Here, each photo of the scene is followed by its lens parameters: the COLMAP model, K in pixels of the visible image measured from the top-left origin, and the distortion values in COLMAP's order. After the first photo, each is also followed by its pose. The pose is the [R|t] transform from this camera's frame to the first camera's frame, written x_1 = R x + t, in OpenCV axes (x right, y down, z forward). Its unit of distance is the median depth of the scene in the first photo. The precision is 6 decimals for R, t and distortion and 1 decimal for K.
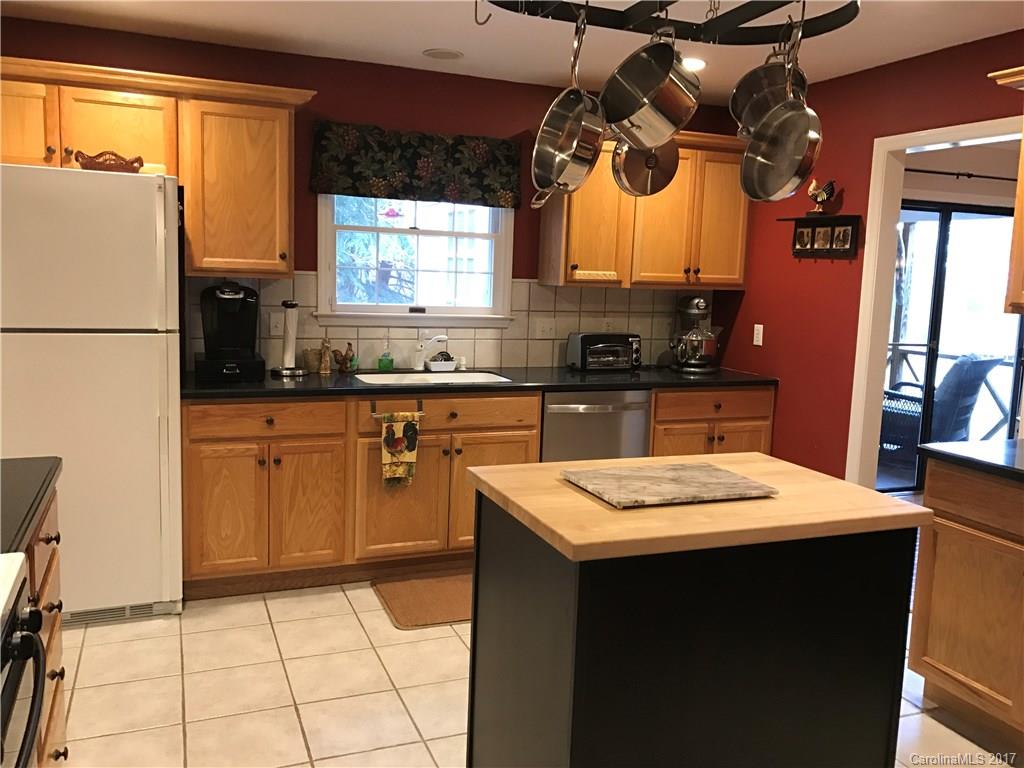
lens RADIAL K [[850.0, 0, 518.0], [0, 850.0, 380.1], [0, 0, 1]] dist [0.029981, -0.011247]
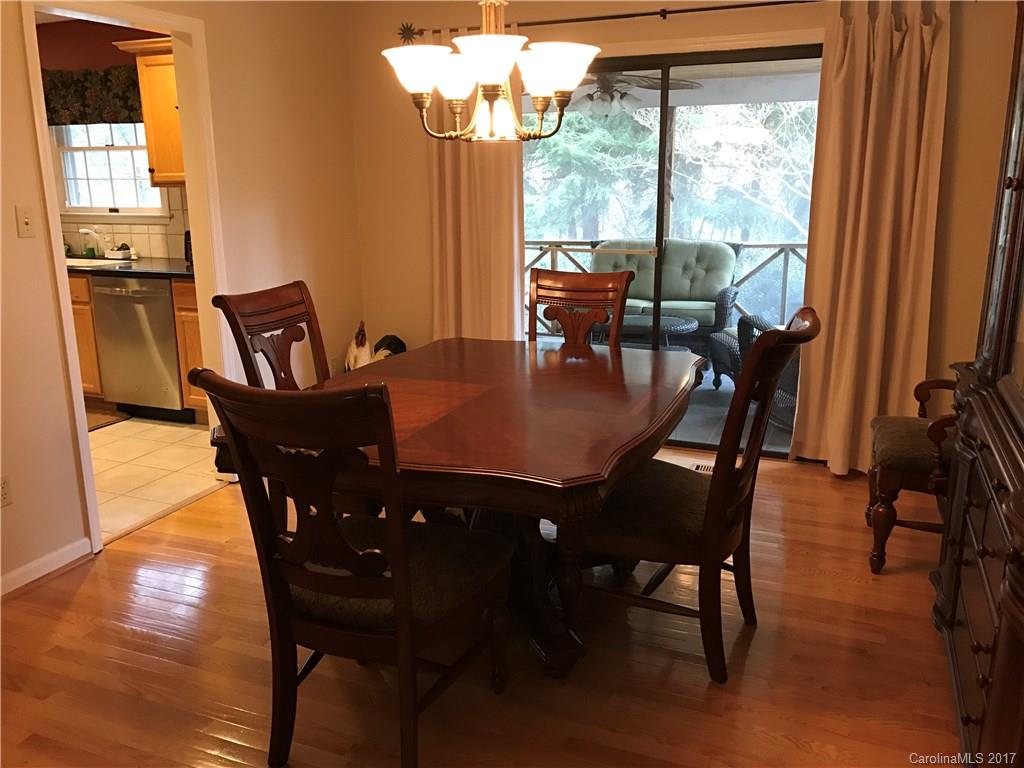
lens RADIAL K [[850.0, 0, 518.0], [0, 850.0, 380.1], [0, 0, 1]] dist [0.029981, -0.011247]
pose [[0.711648, 0.117937, -0.692566, 1.279696], [-0.055552, 0.992168, 0.111874, -0.005972], [0.700336, -0.041141, 0.712626, 0.502848]]
